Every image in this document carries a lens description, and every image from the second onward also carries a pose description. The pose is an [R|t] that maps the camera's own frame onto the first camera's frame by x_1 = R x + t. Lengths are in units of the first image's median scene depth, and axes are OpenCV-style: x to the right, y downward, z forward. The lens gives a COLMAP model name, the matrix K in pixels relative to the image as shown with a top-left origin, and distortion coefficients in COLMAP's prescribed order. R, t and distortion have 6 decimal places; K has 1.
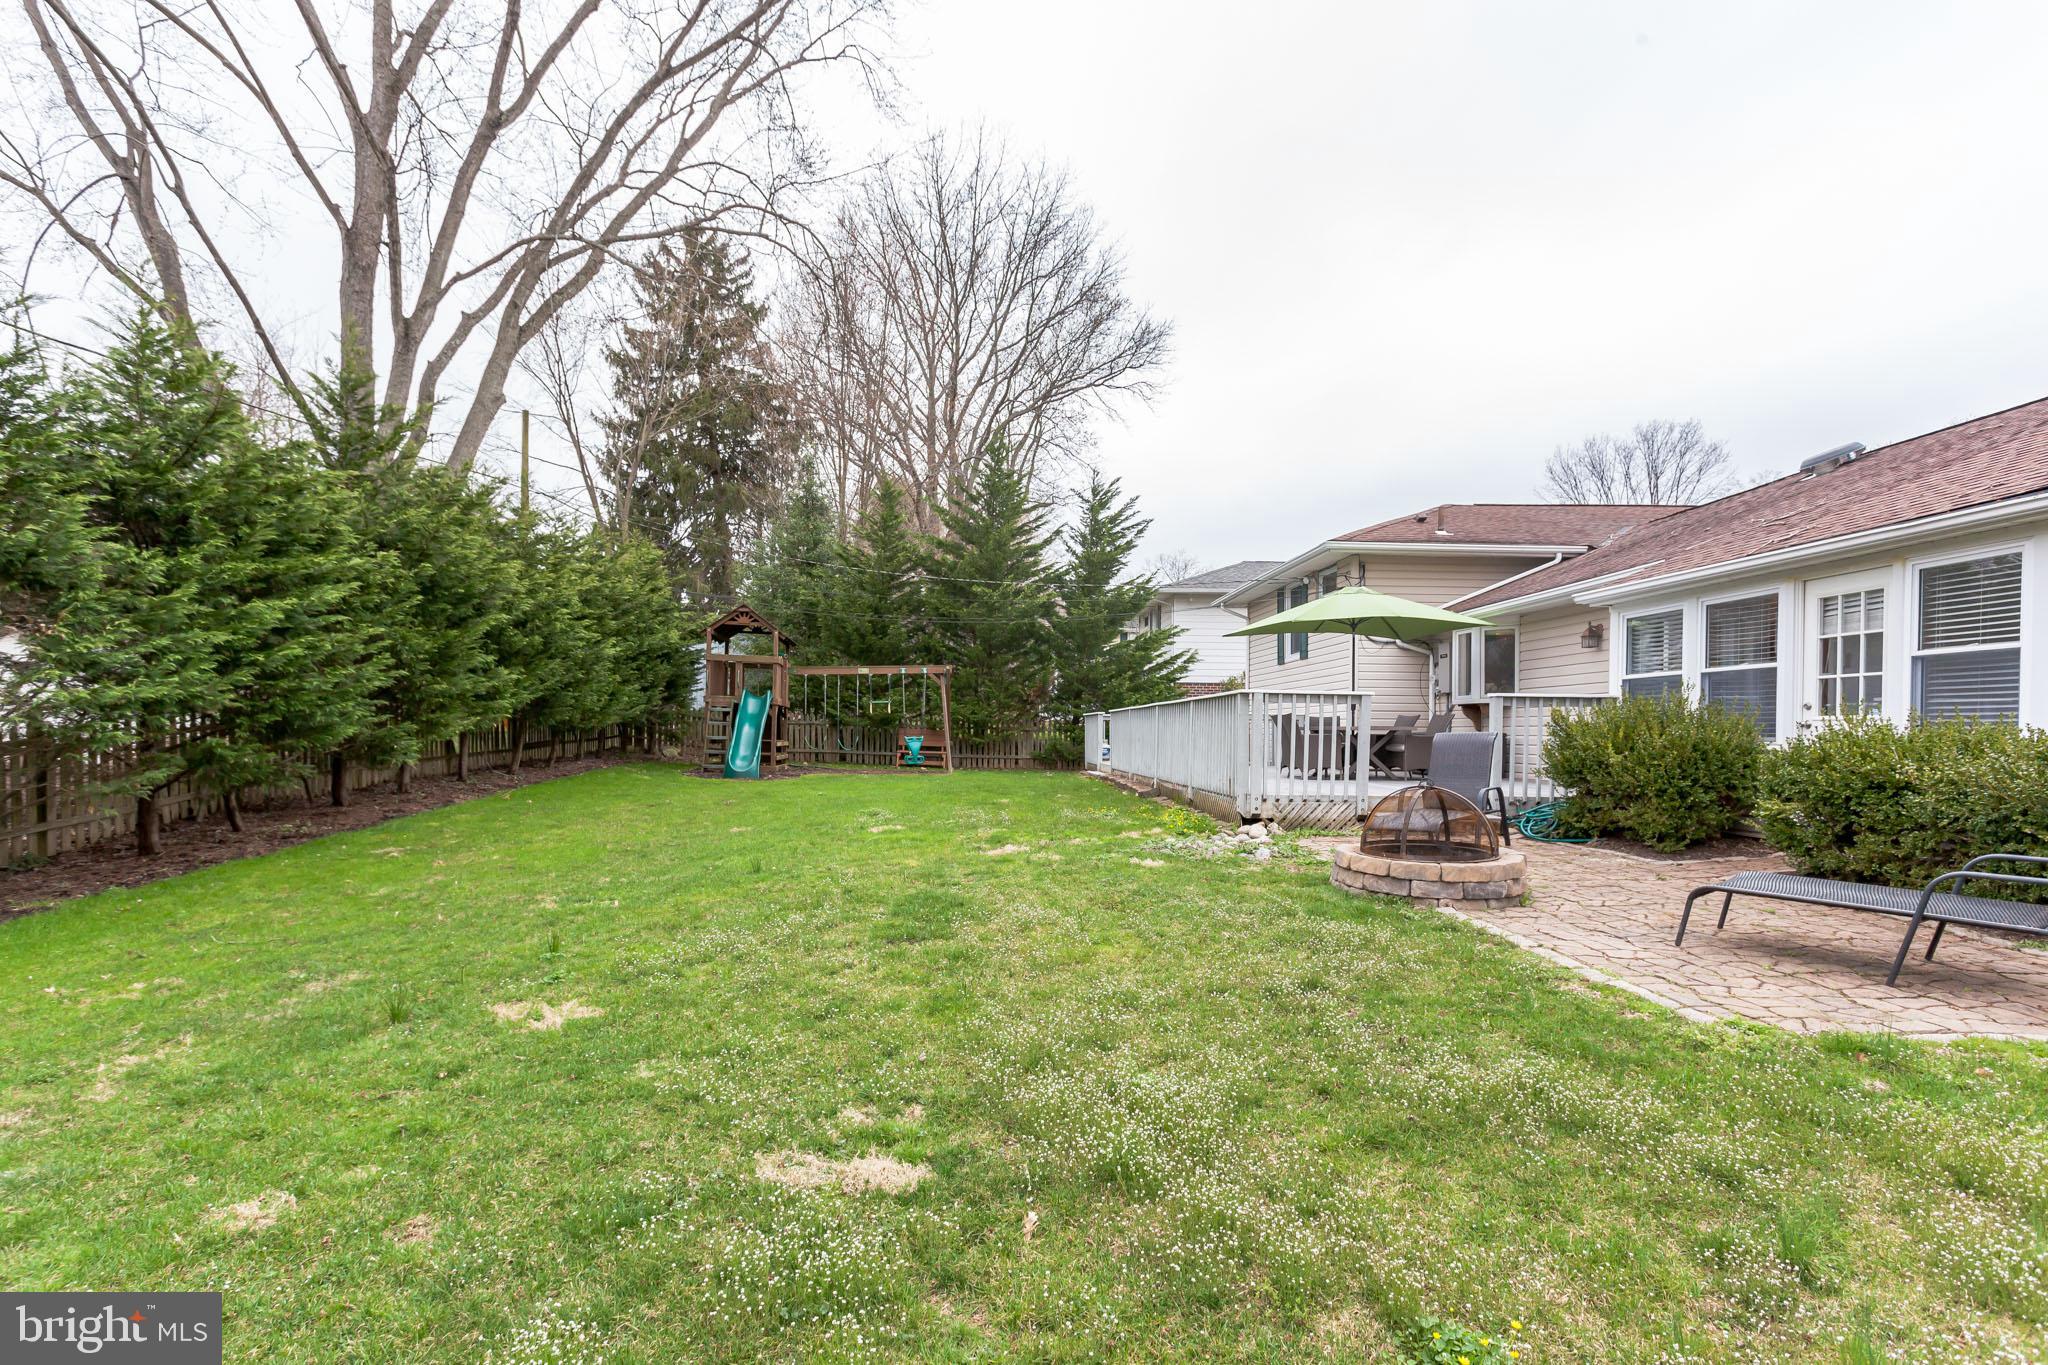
lens RADIAL K [[974.0, 0, 1025.5], [0, 974.0, 742.6], [0, 0, 1]] dist [0.001892, 0.000114]
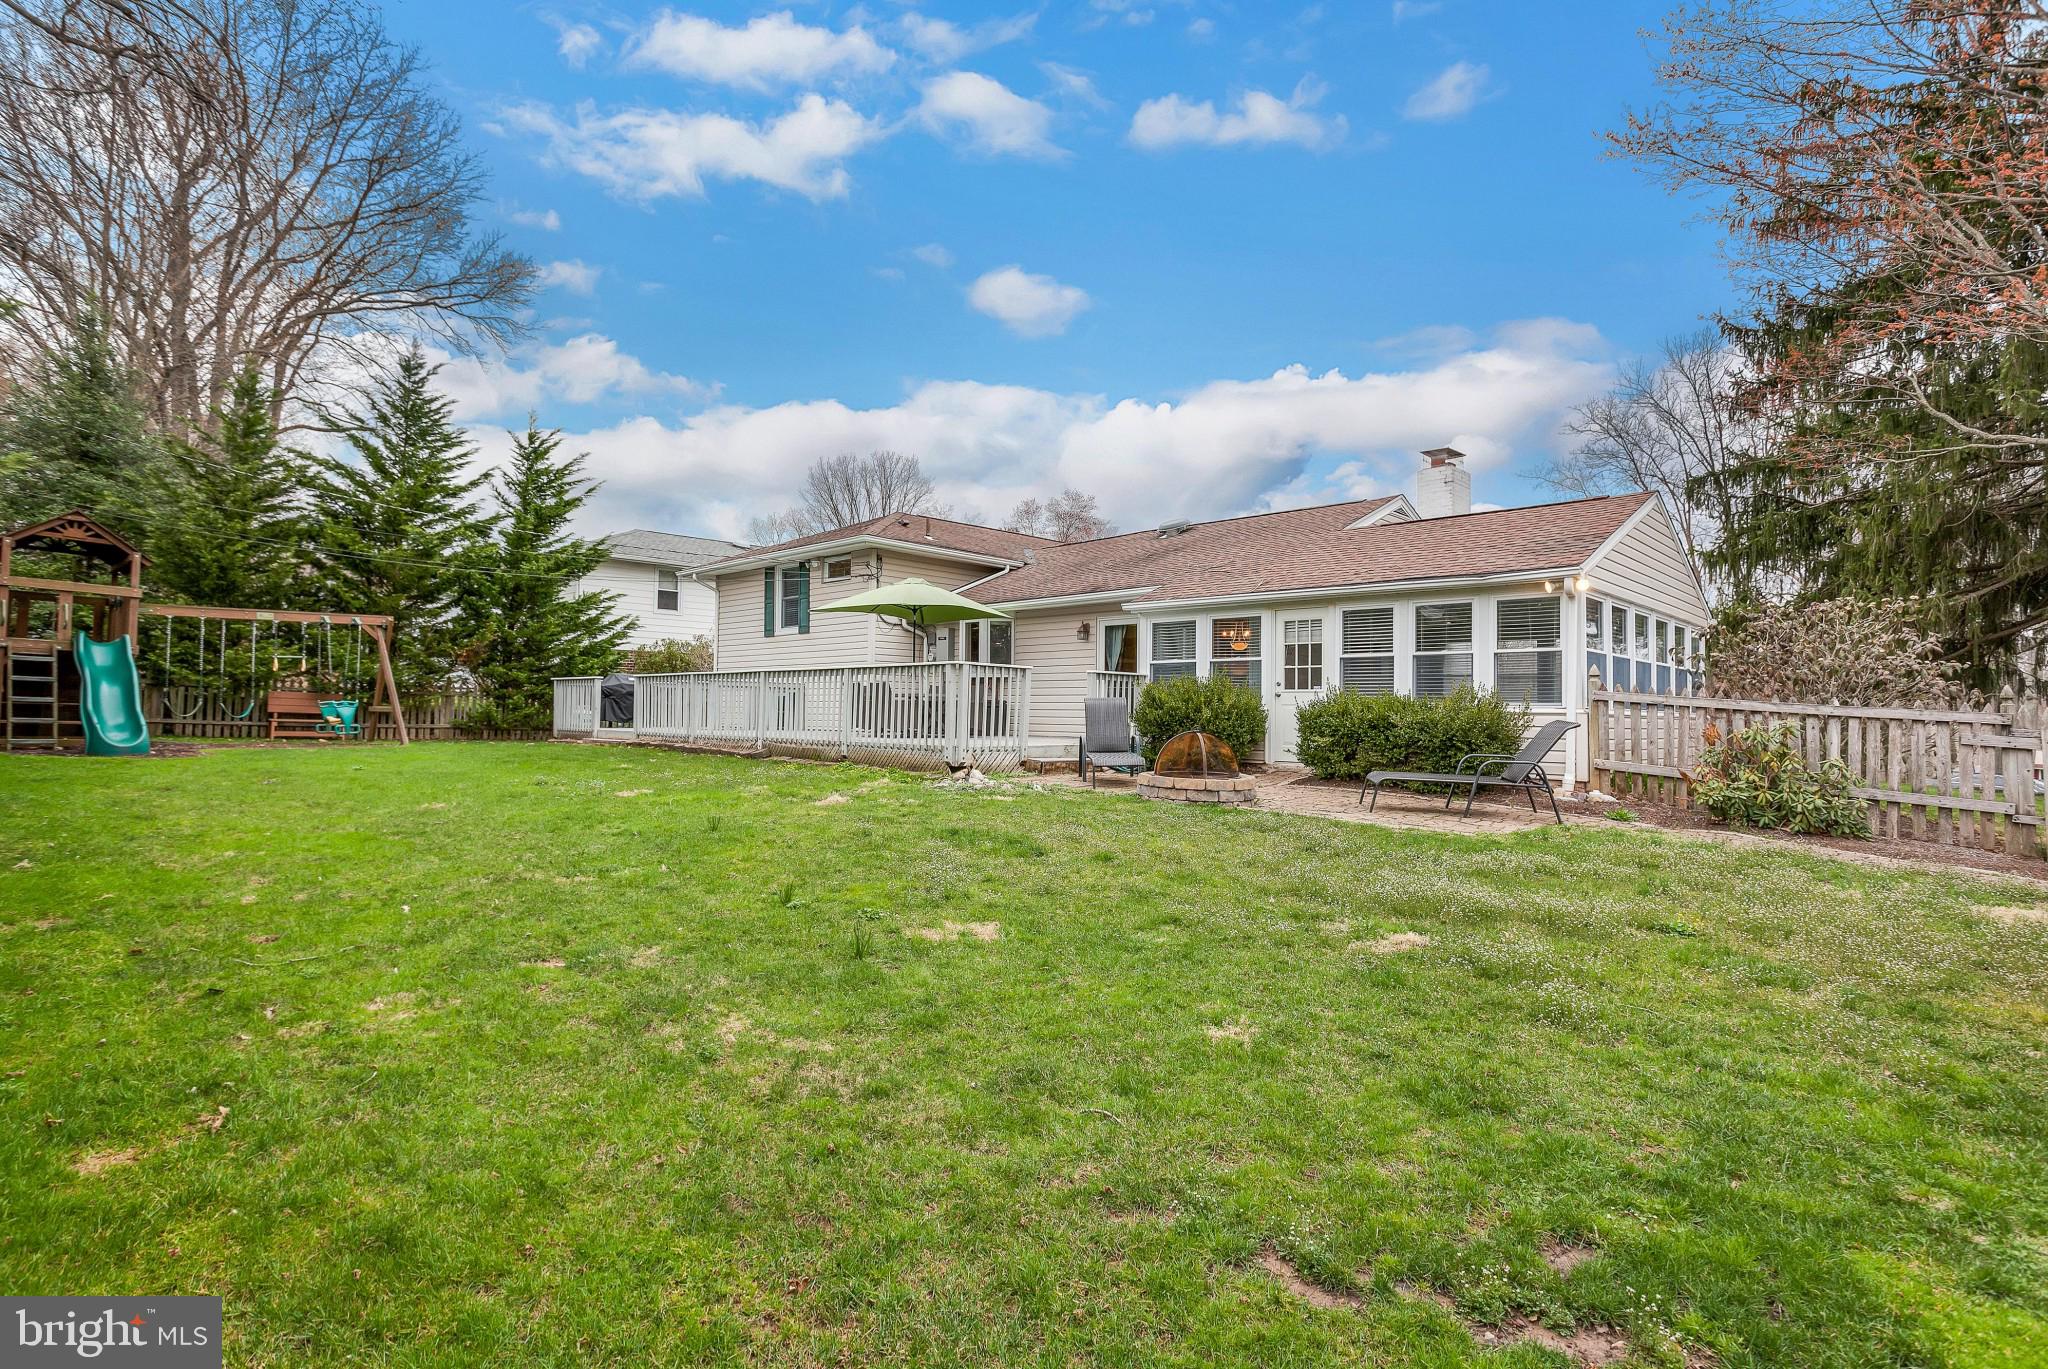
lens RADIAL K [[980.1, 0, 976.2], [0, 980.1, 700.4], [0, 0, 1]] dist [0.007572, 0.000932]
pose [[0.744320, 0.008978, 0.667763, -0.301081], [0.000515, 0.999902, -0.014019, 0.005914], [-0.667823, 0.010778, 0.744242, 0.032572]]
